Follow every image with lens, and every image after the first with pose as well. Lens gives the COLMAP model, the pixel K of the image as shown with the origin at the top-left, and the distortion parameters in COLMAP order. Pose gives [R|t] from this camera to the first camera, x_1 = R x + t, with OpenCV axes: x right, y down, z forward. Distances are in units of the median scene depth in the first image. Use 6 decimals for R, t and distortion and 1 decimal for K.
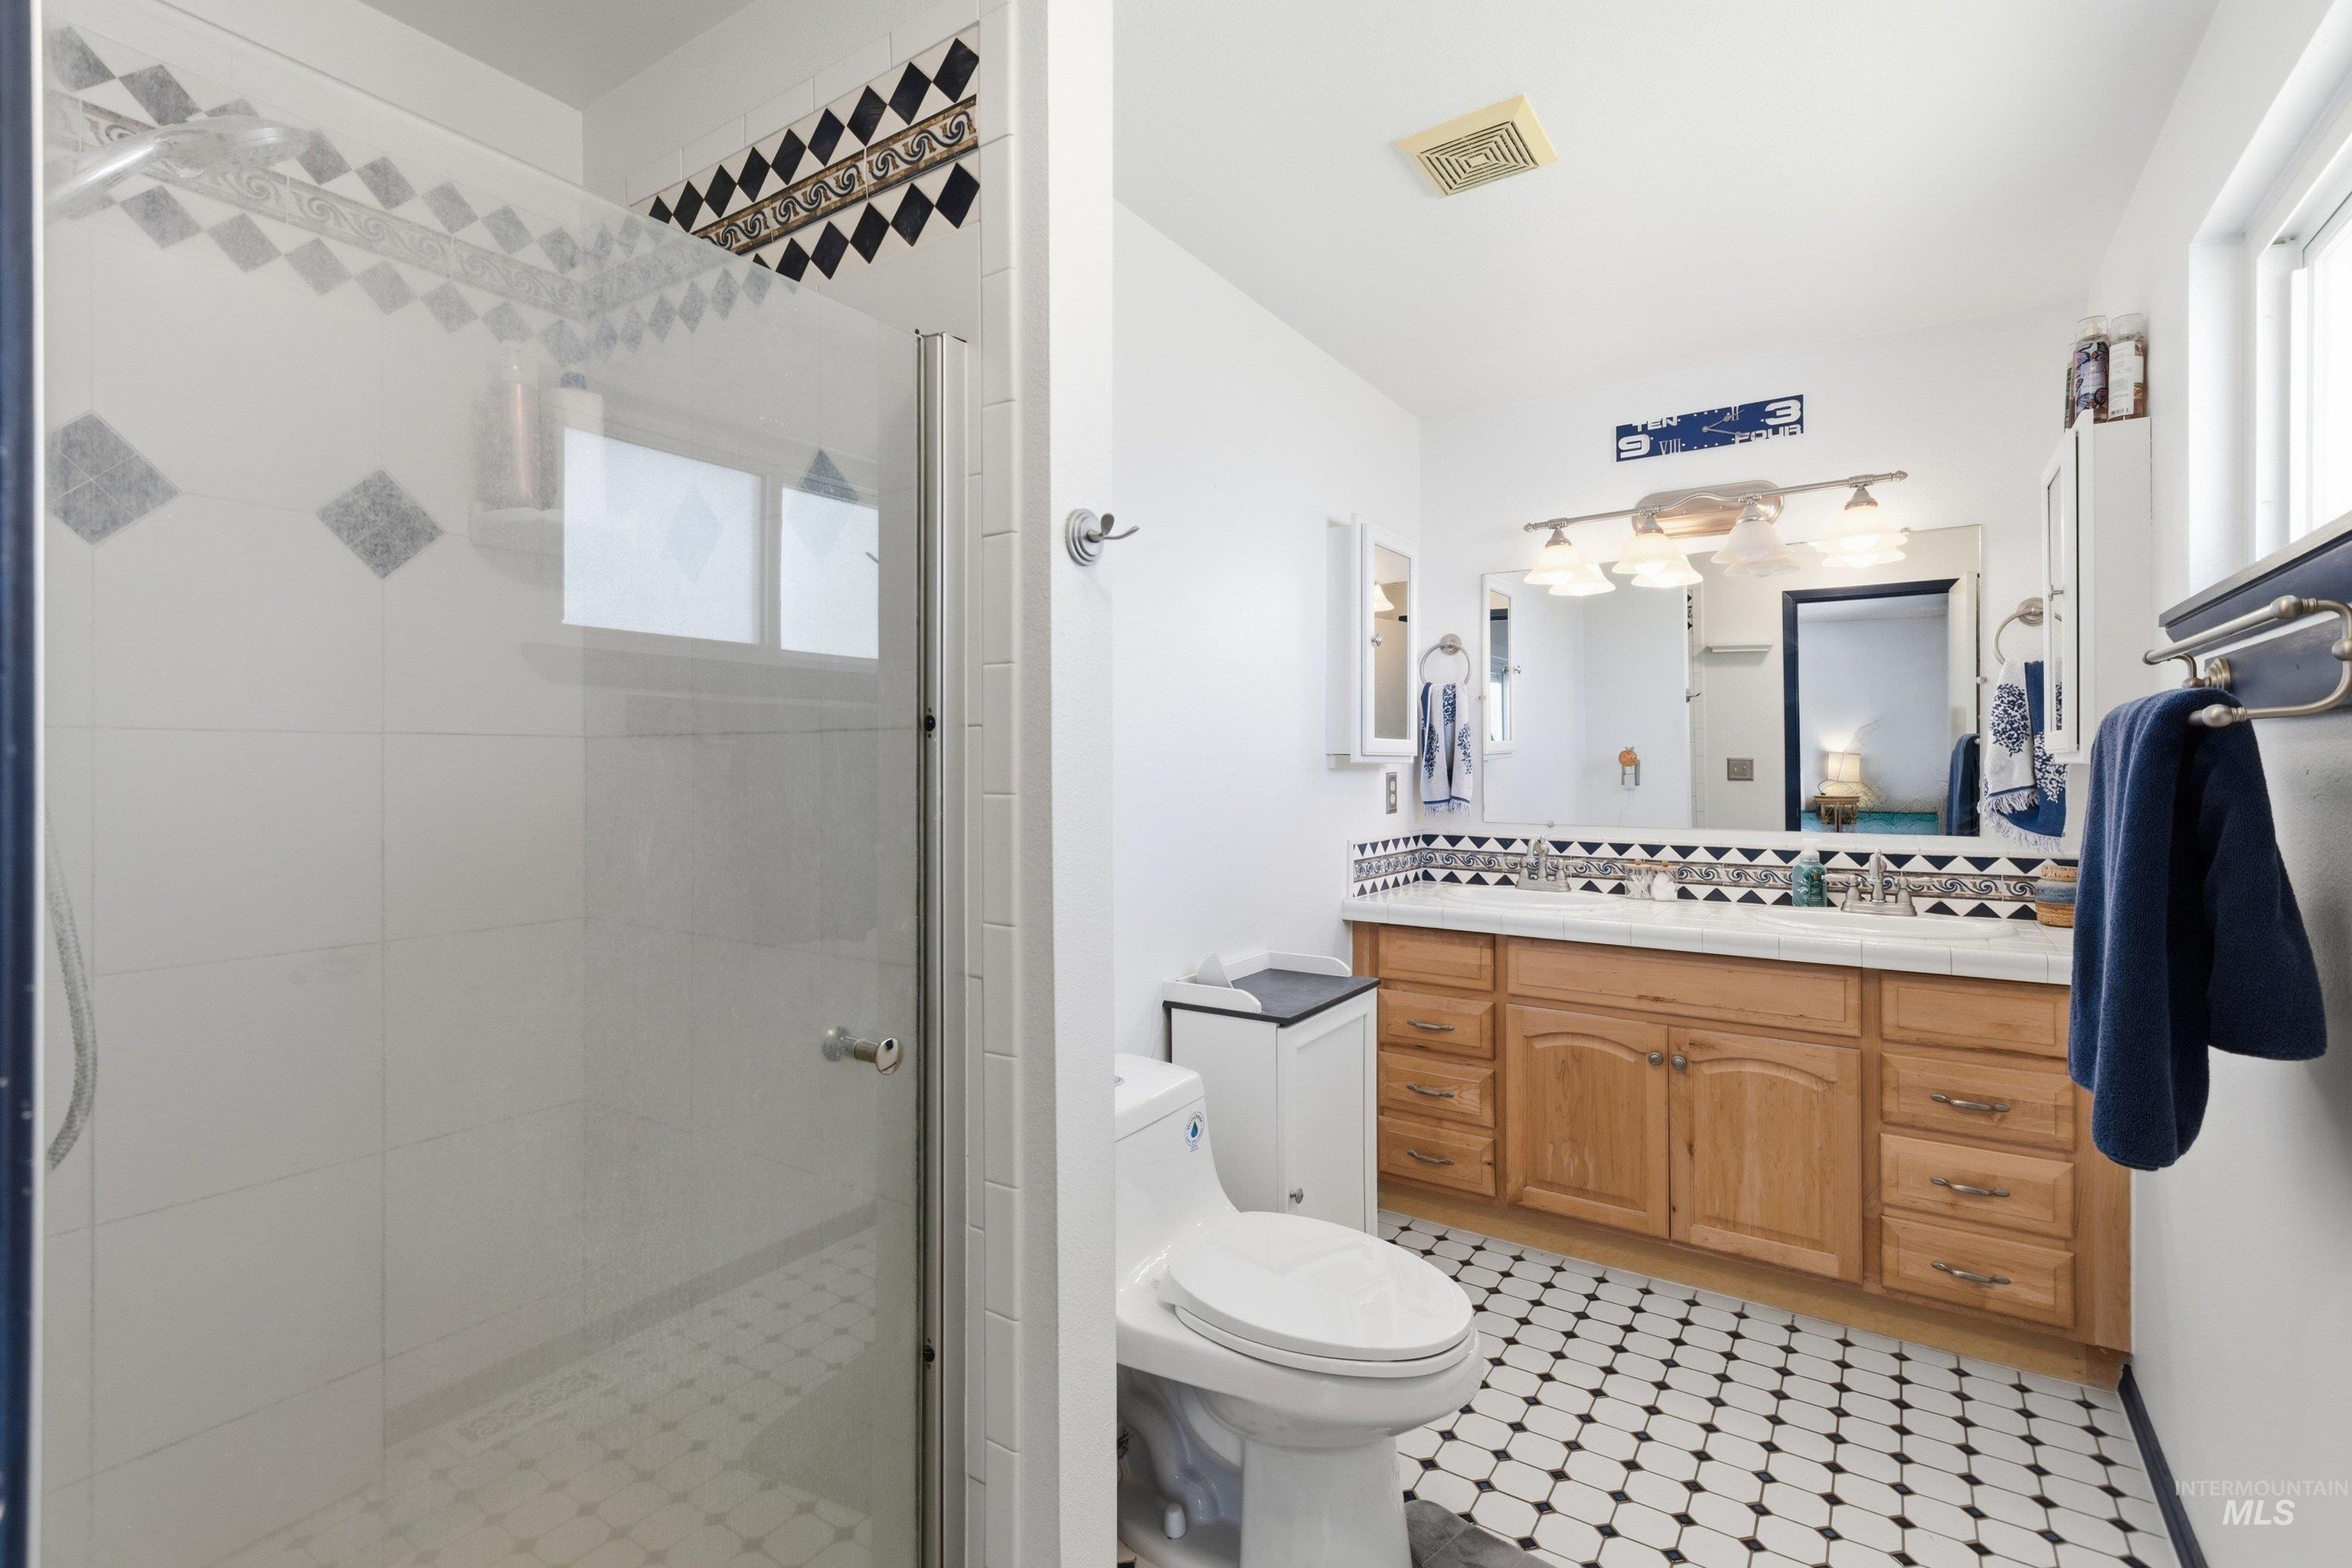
lens RADIAL K [[1073.7, 0, 1164.4], [0, 1073.7, 774.4], [0, 0, 1]] dist [0.010093, -0.002022]
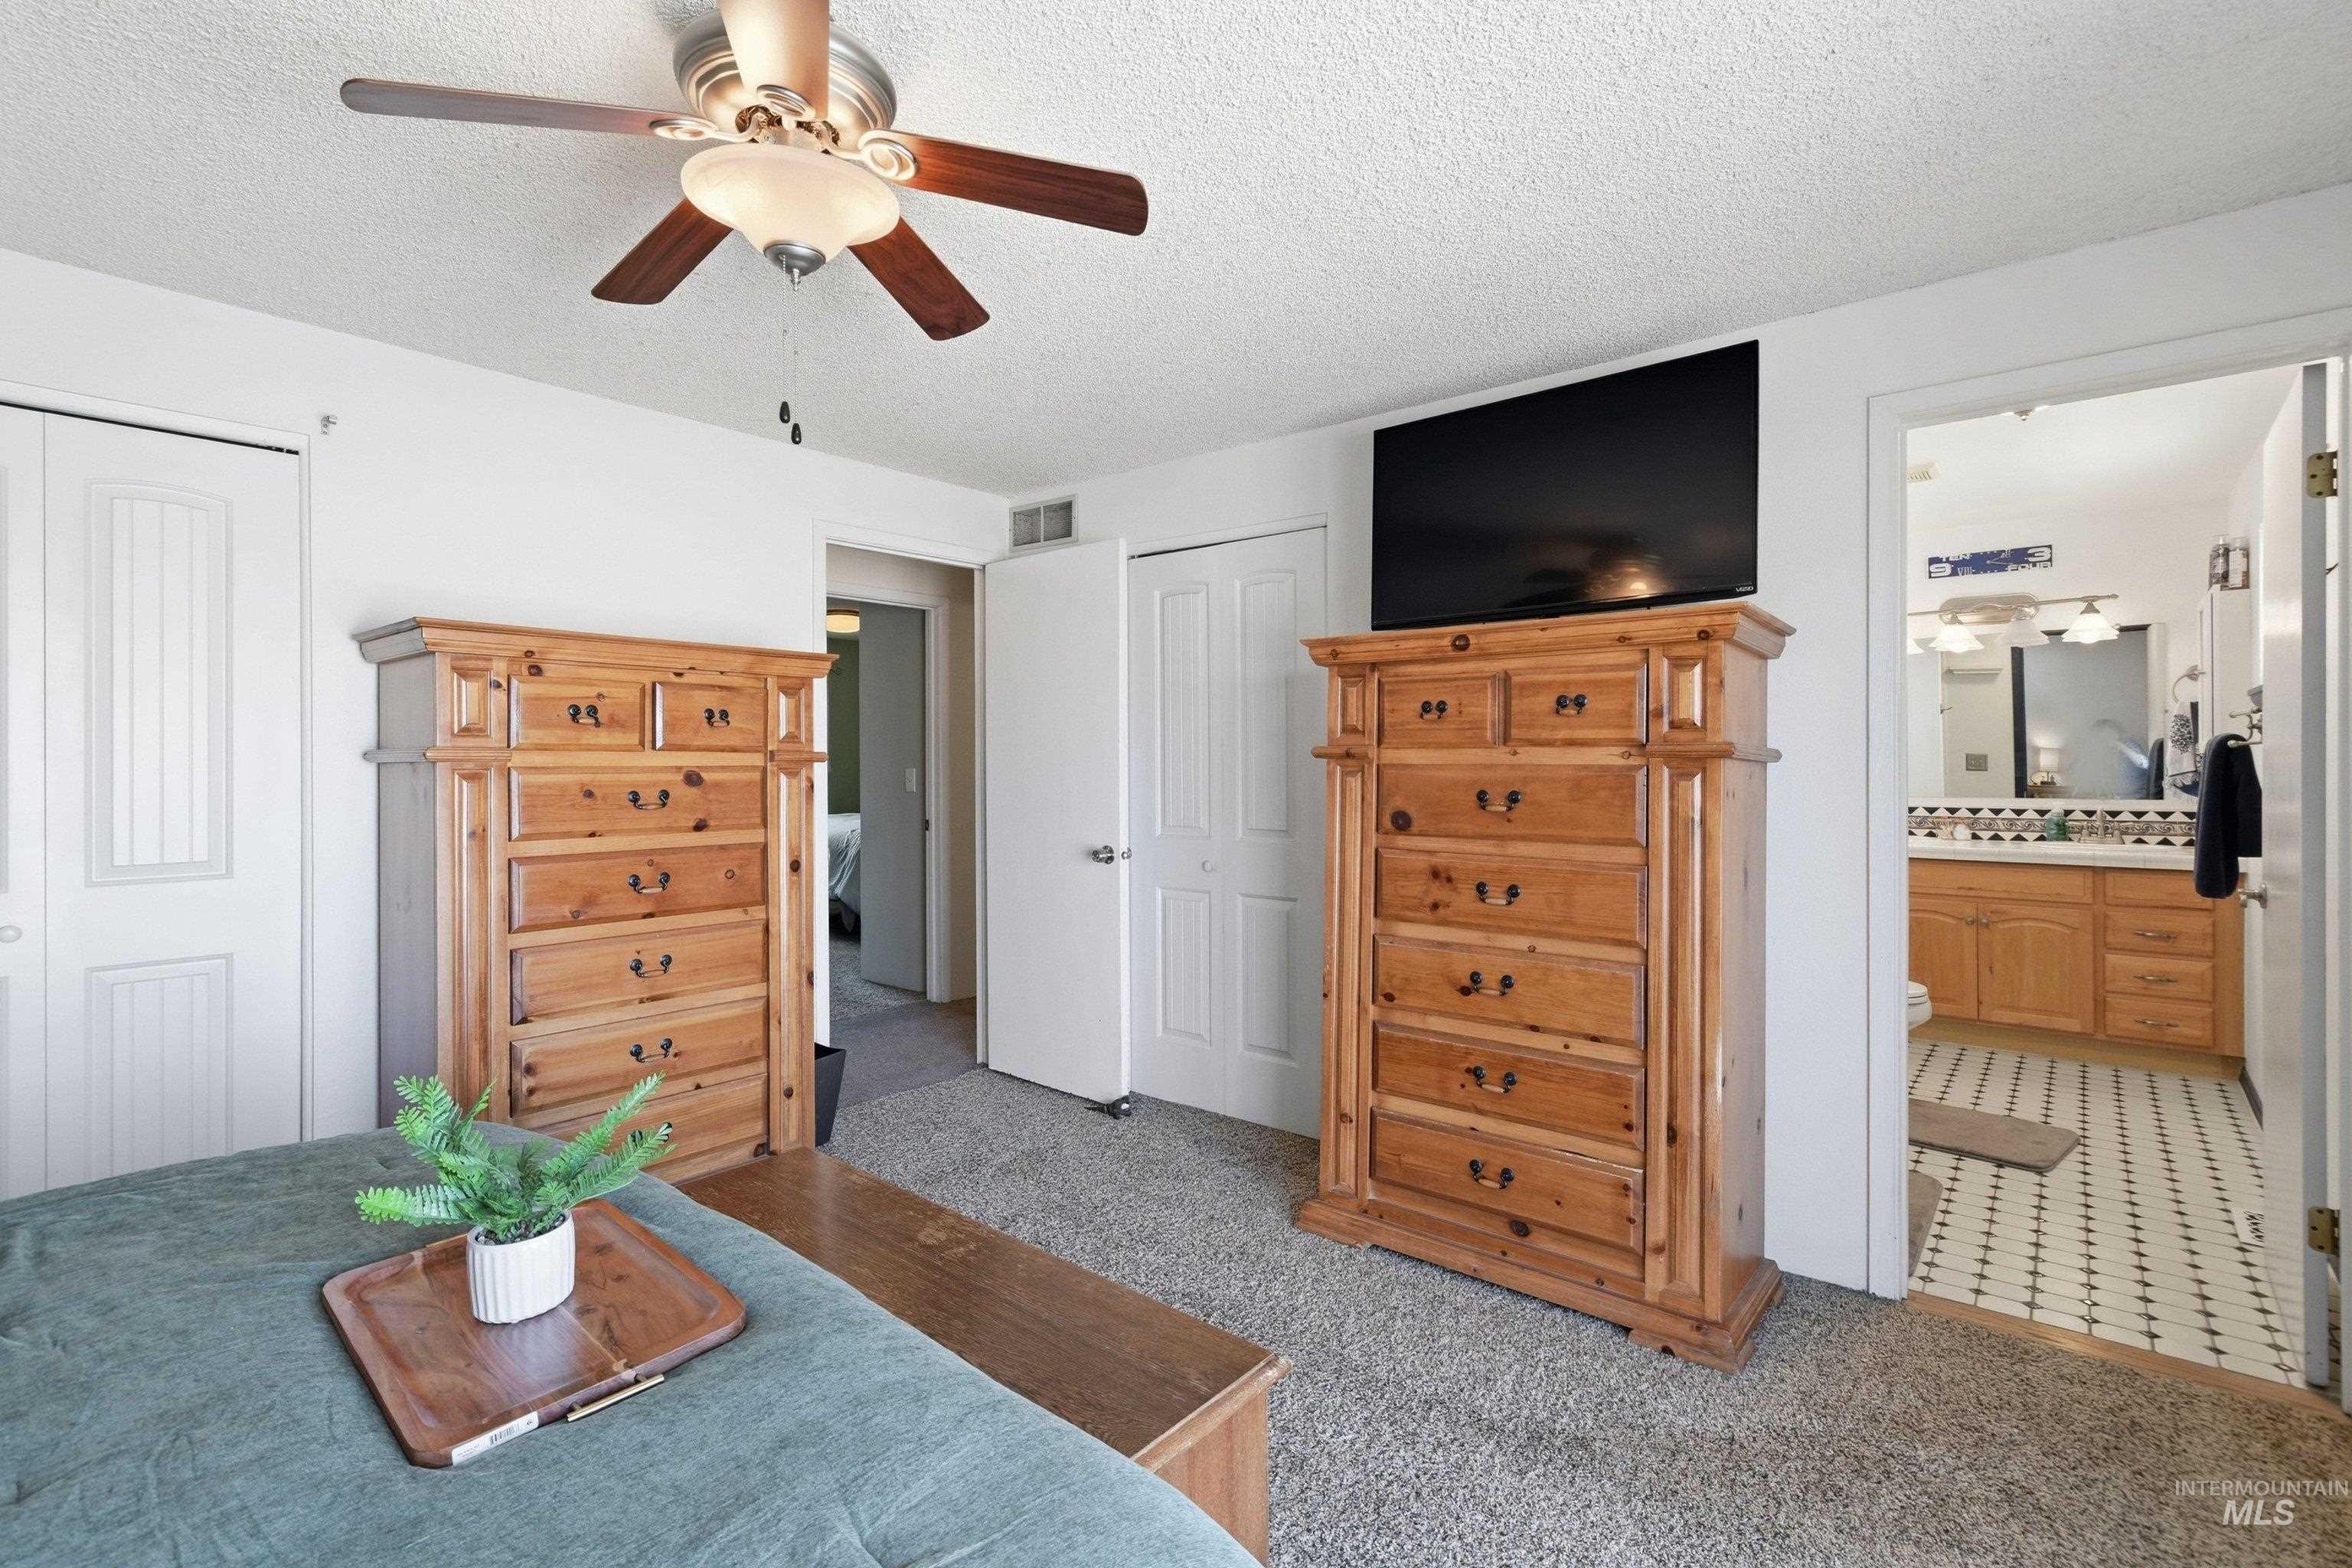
lens RADIAL K [[1073.7, 0, 1186.0], [0, 1073.7, 775.3], [0, 0, 1]] dist [0.010093, -0.002022]
pose [[0.994951, -0.004449, -0.100262, -0.678081], [0.004758, 0.999985, 0.002846, 0.005493], [0.100248, -0.003309, 0.994957, -0.947605]]
